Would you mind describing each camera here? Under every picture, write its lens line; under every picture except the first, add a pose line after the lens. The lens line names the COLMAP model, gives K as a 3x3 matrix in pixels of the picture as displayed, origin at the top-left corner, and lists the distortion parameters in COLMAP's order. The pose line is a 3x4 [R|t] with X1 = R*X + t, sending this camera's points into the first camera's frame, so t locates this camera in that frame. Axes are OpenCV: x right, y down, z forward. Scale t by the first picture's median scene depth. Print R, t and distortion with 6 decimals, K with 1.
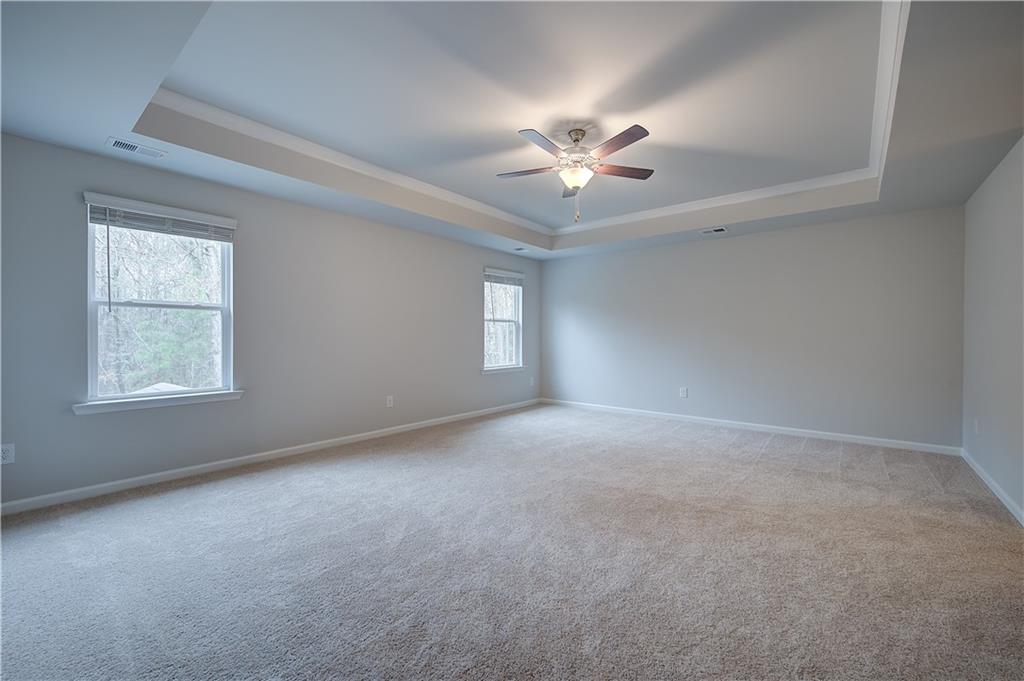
lens RADIAL K [[417.9, 0, 512.0], [0, 417.9, 340.5], [0, 0, 1]] dist [0.000840, 0.000113]
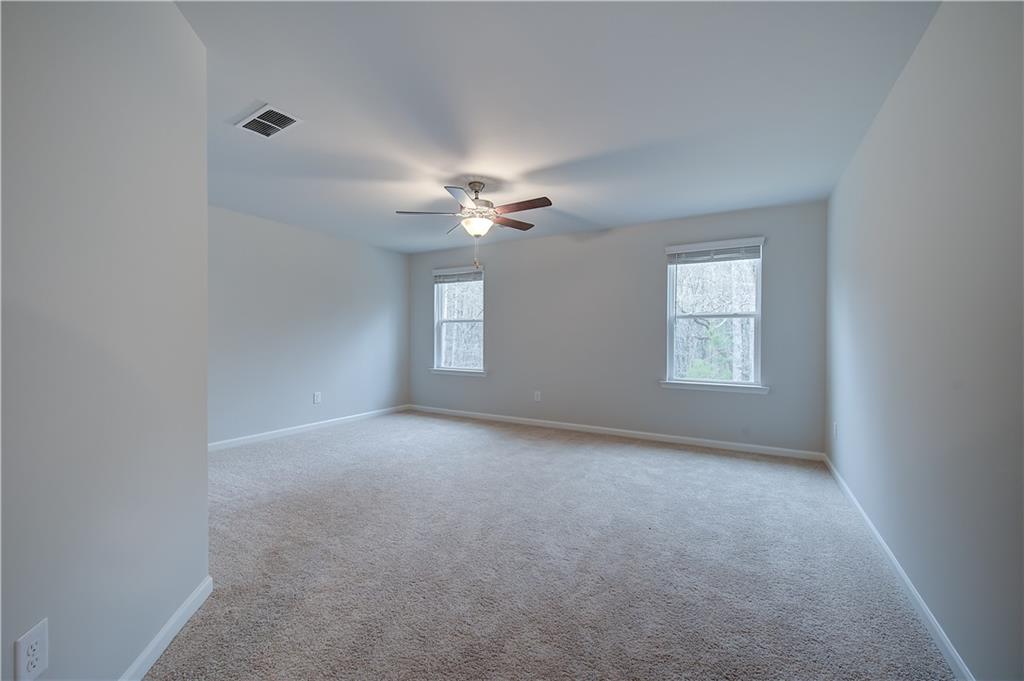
lens RADIAL K [[344.8, 0, 512.0], [0, 344.8, 340.5], [0, 0, 1]] dist [-0.000223, -0.000008]
pose [[0.245211, 0.007752, -0.969439, 0.085831], [-0.014295, 0.999888, 0.004380, -0.000786], [0.969364, 0.012784, 0.245294, 0.104779]]
